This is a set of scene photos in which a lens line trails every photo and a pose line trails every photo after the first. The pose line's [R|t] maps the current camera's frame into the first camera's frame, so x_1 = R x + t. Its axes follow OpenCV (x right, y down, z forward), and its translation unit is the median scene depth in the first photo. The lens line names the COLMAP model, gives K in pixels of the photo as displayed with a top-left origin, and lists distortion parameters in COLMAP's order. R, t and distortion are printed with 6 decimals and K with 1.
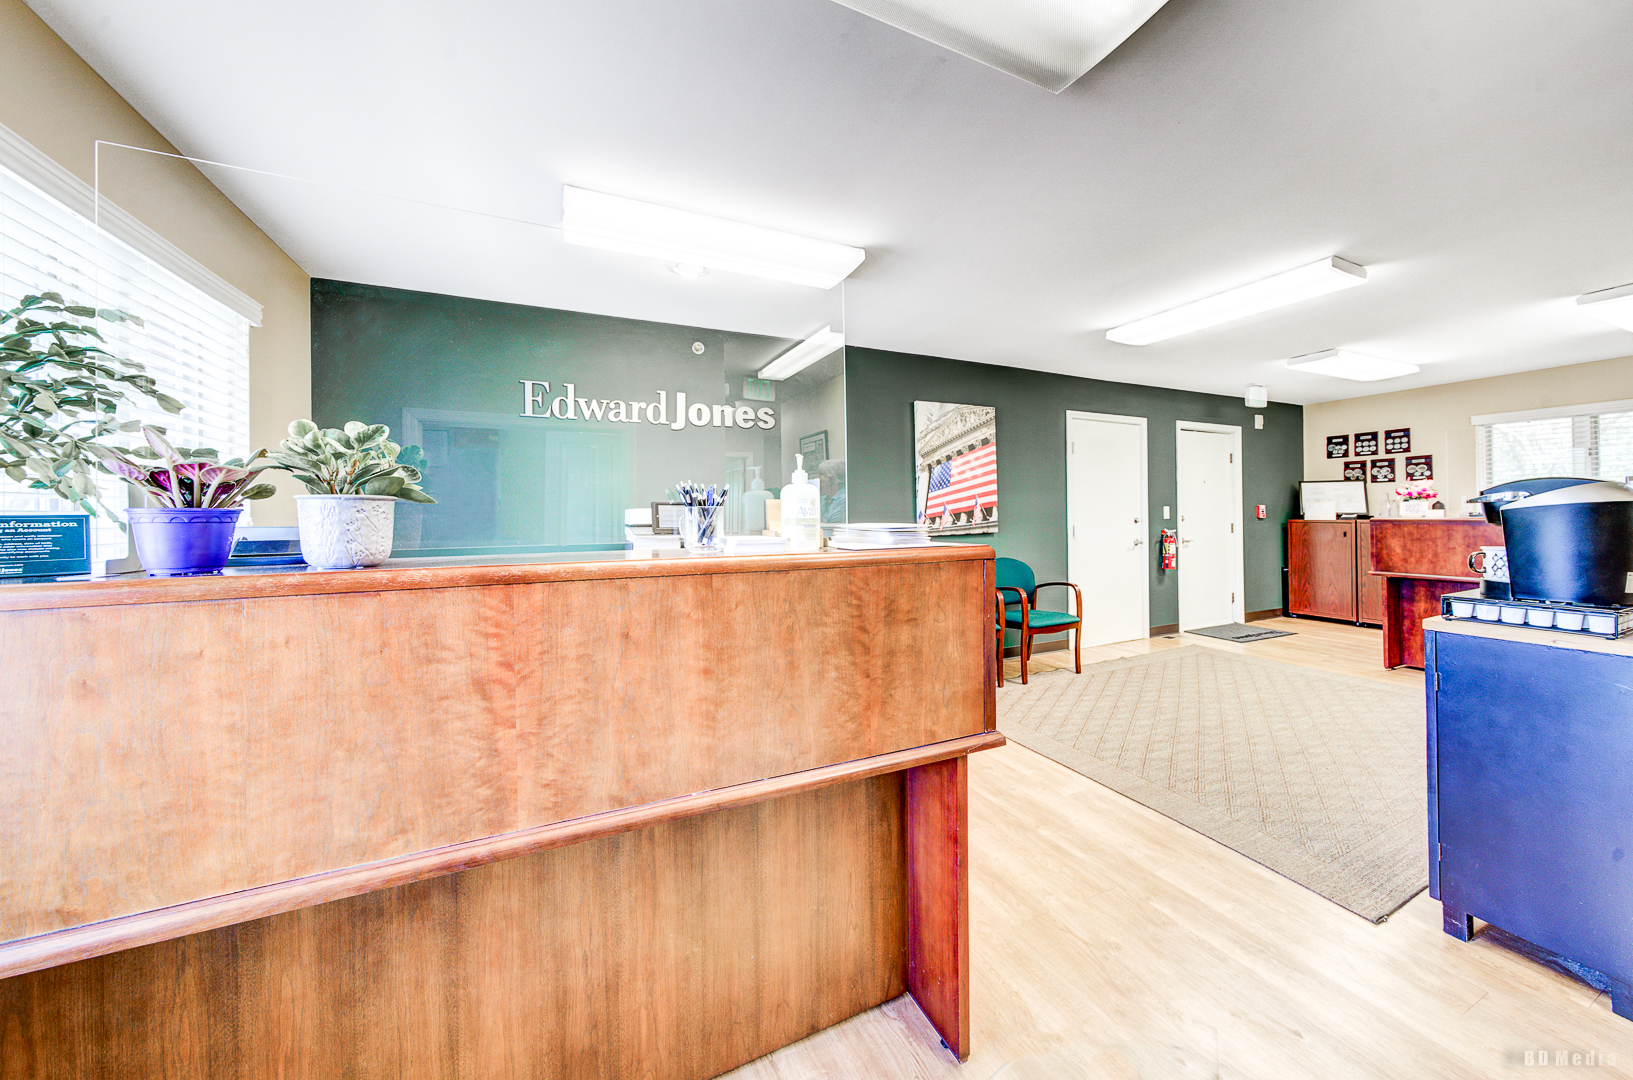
lens RADIAL K [[587.1, 0, 832.6], [0, 587.1, 512.8], [0, 0, 1]] dist [-0.000905, 0.000105]
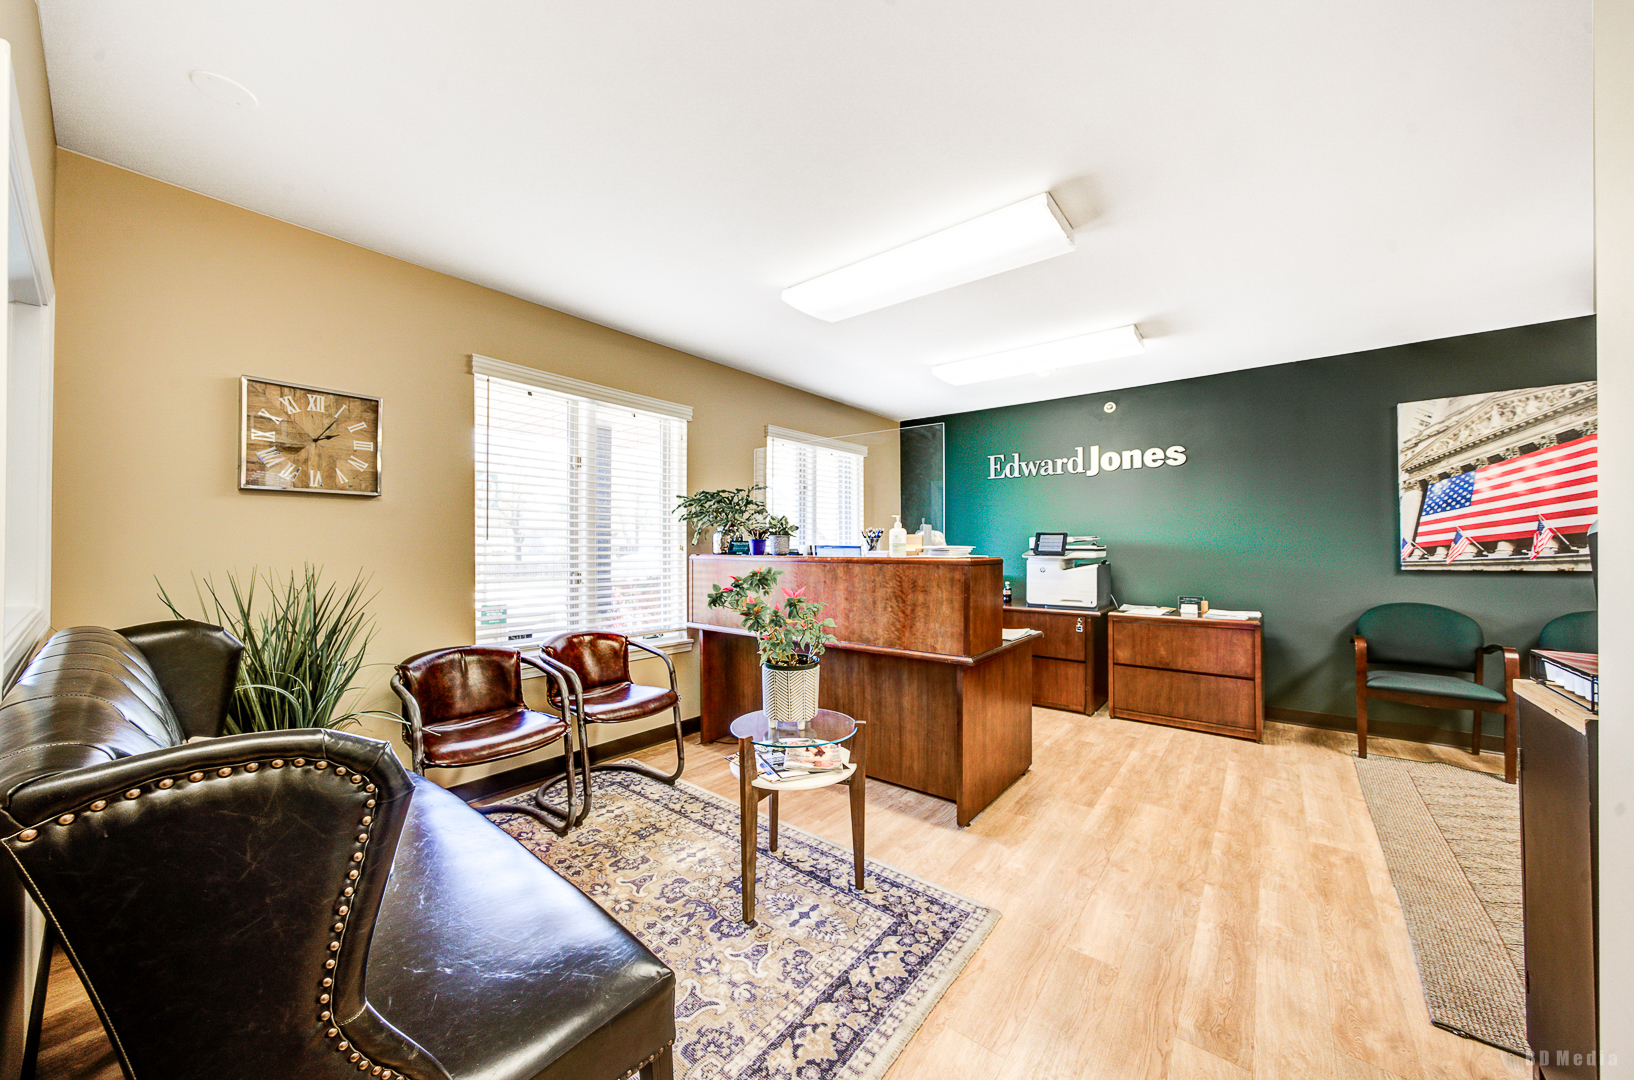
lens RADIAL K [[566.3, 0, 822.7], [0, 566.3, 536.8], [0, 0, 1]] dist [-0.000241, 0.000216]
pose [[0.443269, -0.002795, -0.896384, 0.483448], [-0.001891, 0.999990, -0.004054, -0.001226], [0.896387, 0.003492, 0.443259, -0.062697]]
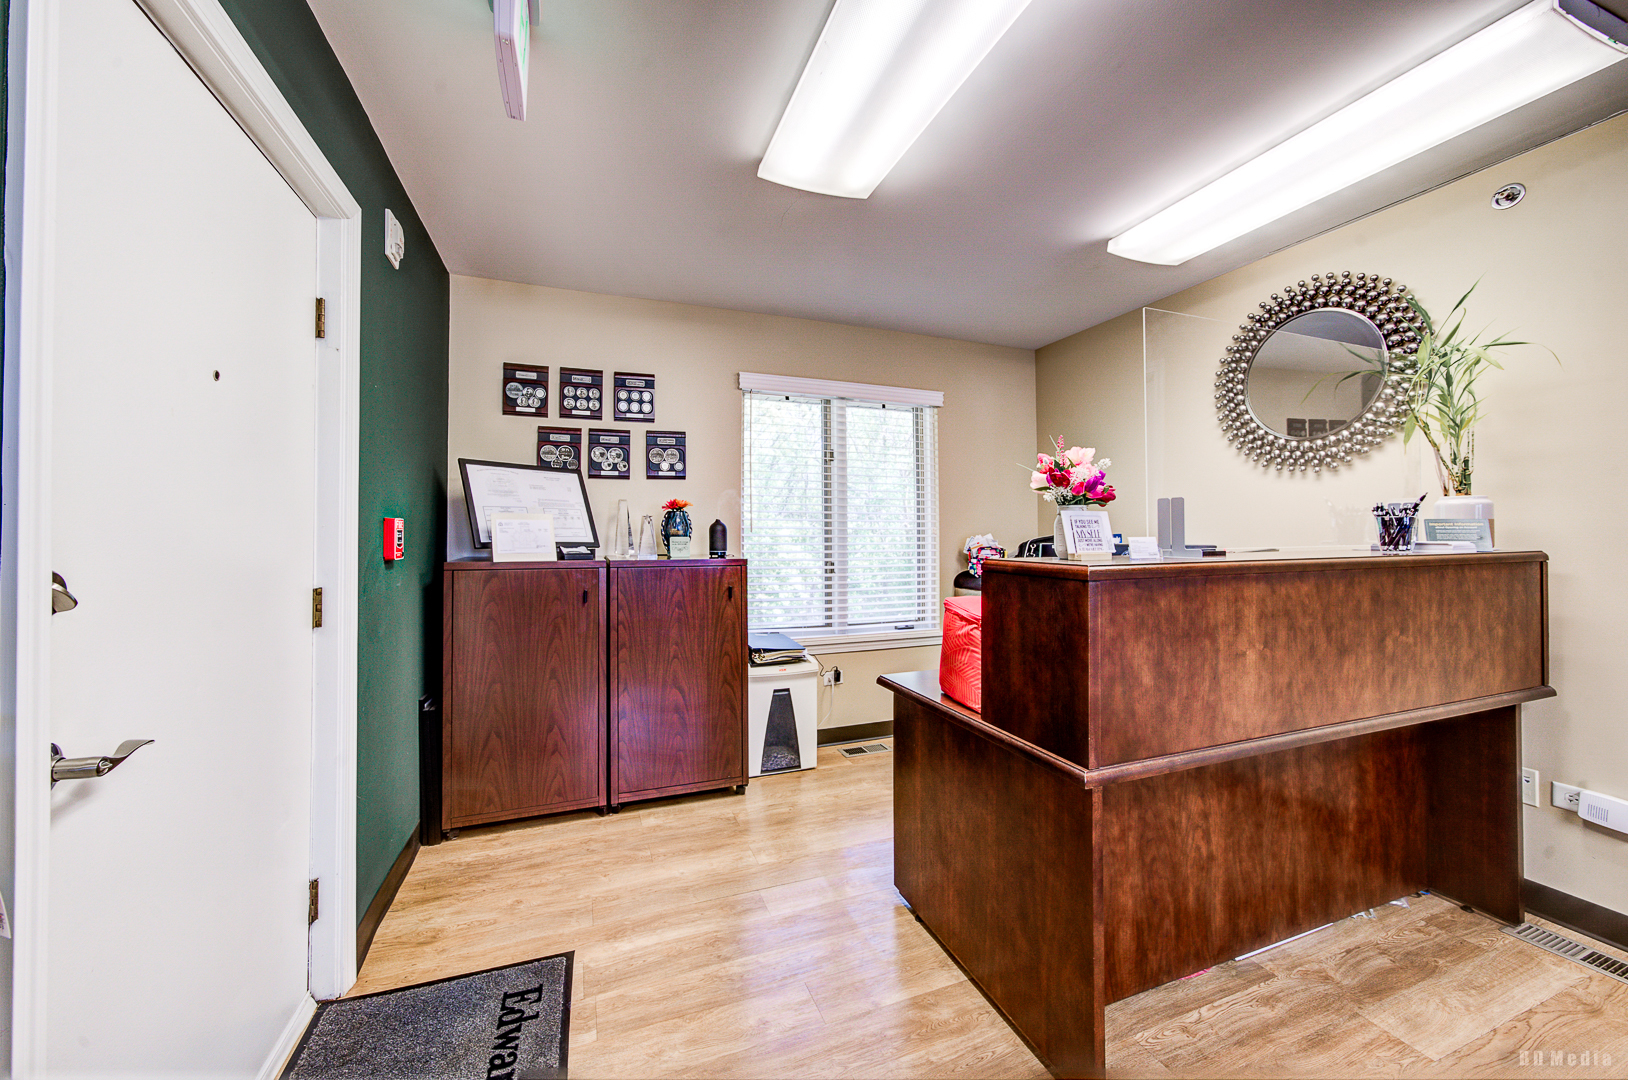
lens RADIAL K [[625.3, 0, 812.8], [0, 625.3, 514.4], [0, 0, 1]] dist [-0.024947, 0.000186]
pose [[0.064607, 0.033619, 0.997344, 0.576543], [0.000783, 0.999430, -0.033740, -0.007326], [-0.997910, 0.002961, 0.064544, 1.040316]]
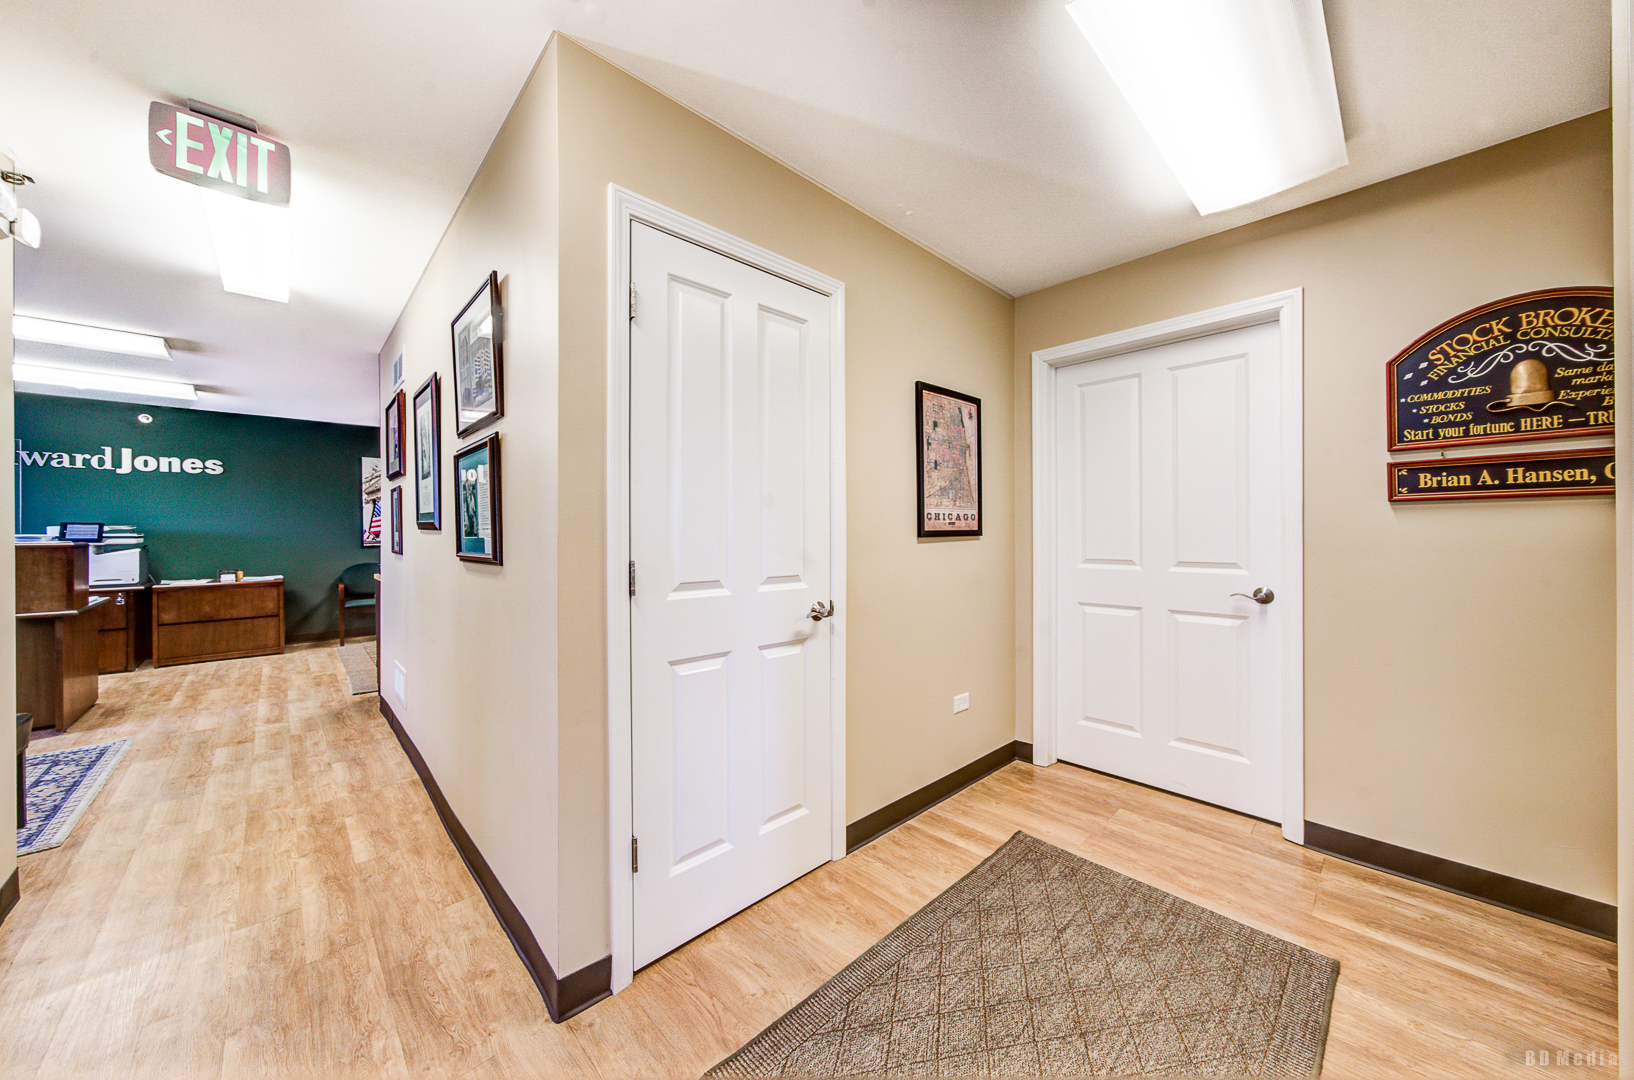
lens RADIAL K [[566.3, 0, 822.7], [0, 566.3, 536.8], [0, 0, 1]] dist [-0.000241, 0.000216]
pose [[0.947556, 0.004795, 0.319552, 0.794836], [-0.008270, 0.999921, 0.009517, -0.007209], [-0.319481, -0.011661, 0.947521, -0.772589]]
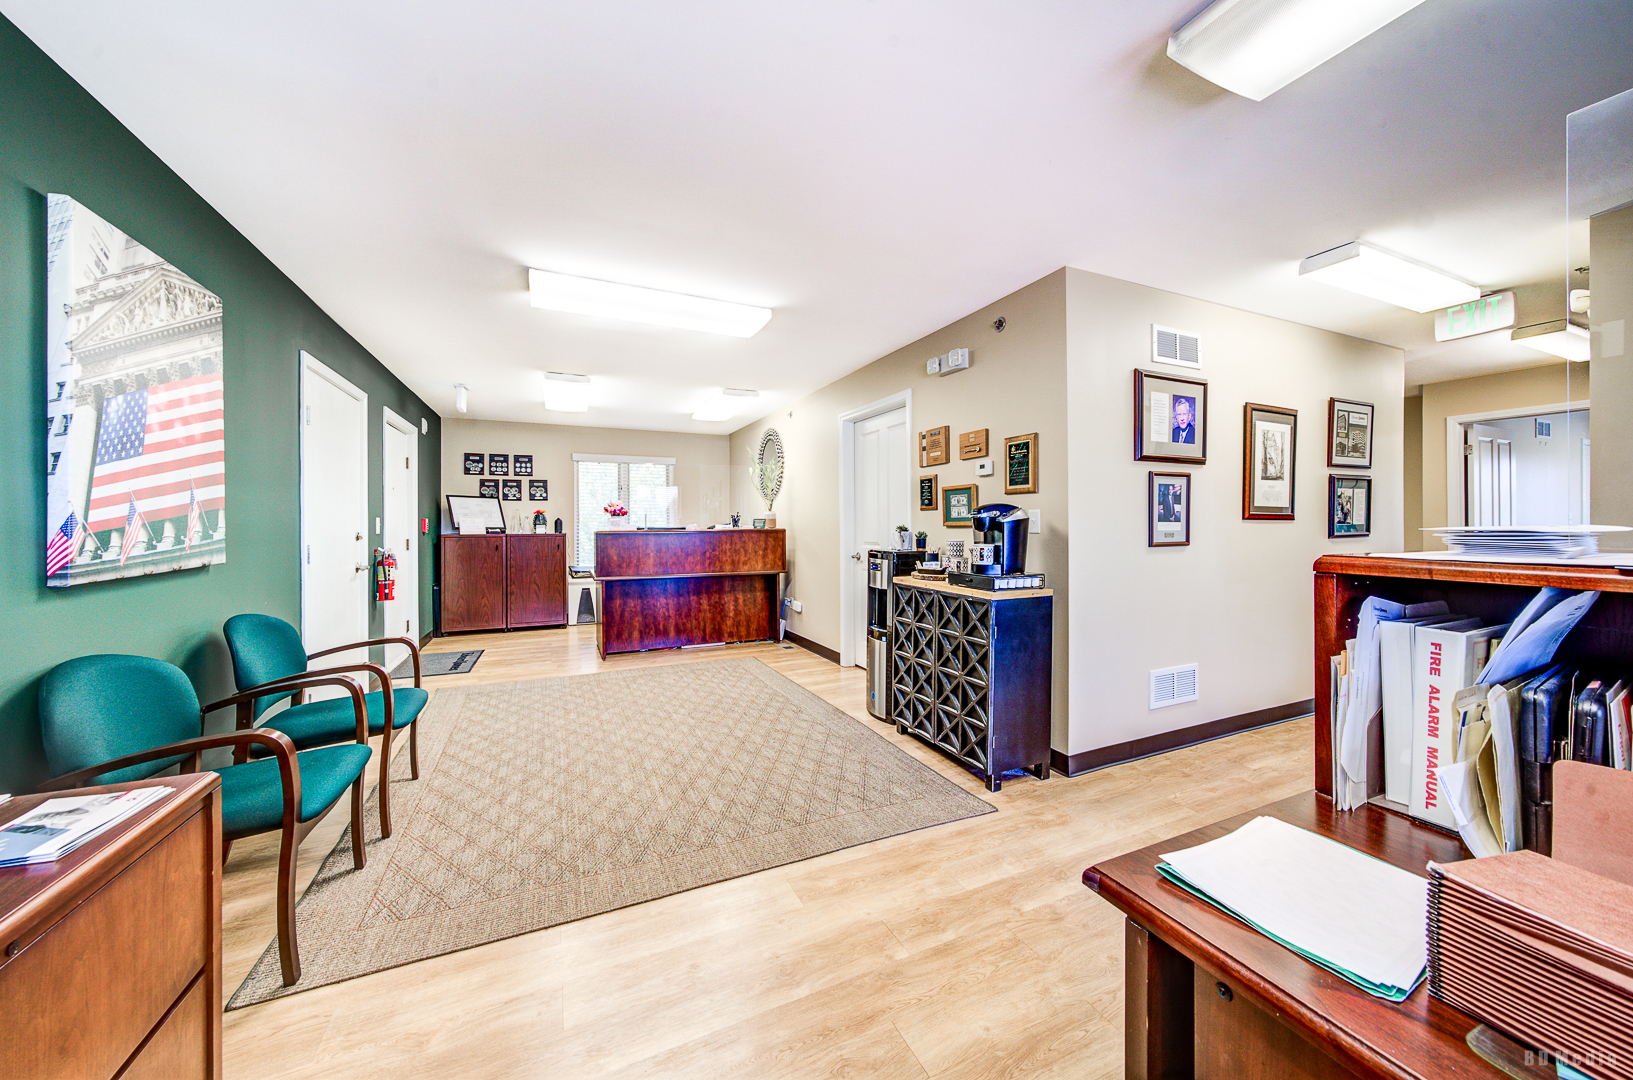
lens RADIAL K [[567.5, 0, 800.4], [0, 567.5, 526.8], [0, 0, 1]] dist [-0.000645, 0.000013]
pose [[0.023118, 0.006126, 0.999714, -0.175627], [0.000671, 0.999981, -0.006143, 0.006911], [-0.999733, 0.000813, 0.023114, 0.548143]]
